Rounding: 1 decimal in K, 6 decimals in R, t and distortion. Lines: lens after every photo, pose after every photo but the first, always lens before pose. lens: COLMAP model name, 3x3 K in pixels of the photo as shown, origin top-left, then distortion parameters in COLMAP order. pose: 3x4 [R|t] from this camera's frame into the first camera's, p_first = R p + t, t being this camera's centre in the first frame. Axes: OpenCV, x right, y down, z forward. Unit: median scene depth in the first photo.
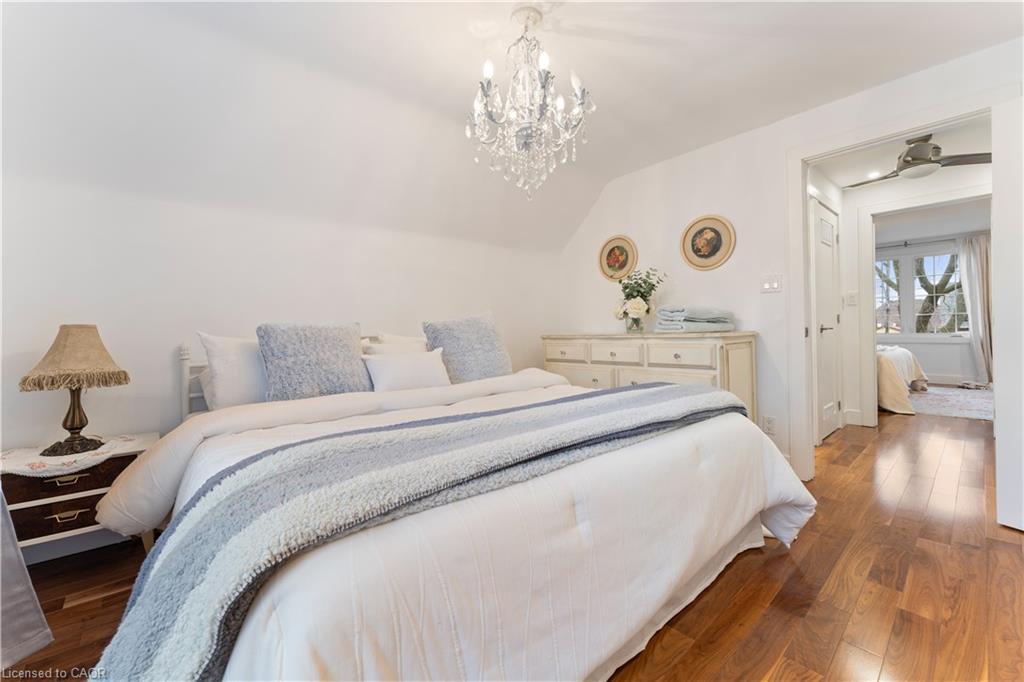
lens RADIAL K [[418.5, 0, 508.3], [0, 418.5, 340.2], [0, 0, 1]] dist [-0.000713, -0.000169]
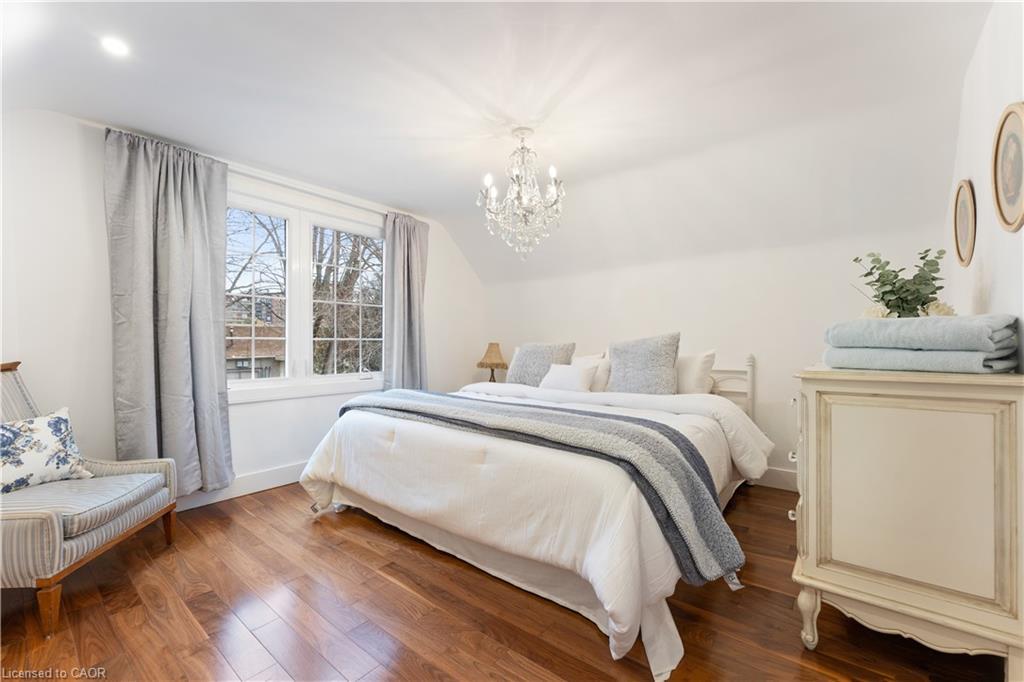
lens RADIAL K [[445.0, 0, 515.4], [0, 445.0, 336.7], [0, 0, 1]] dist [-0.000767, -0.000104]
pose [[0.154169, 0.010324, -0.987991, 1.715906], [-0.017089, 0.999824, 0.007781, -0.102741], [0.987897, 0.015684, 0.154318, 0.827602]]
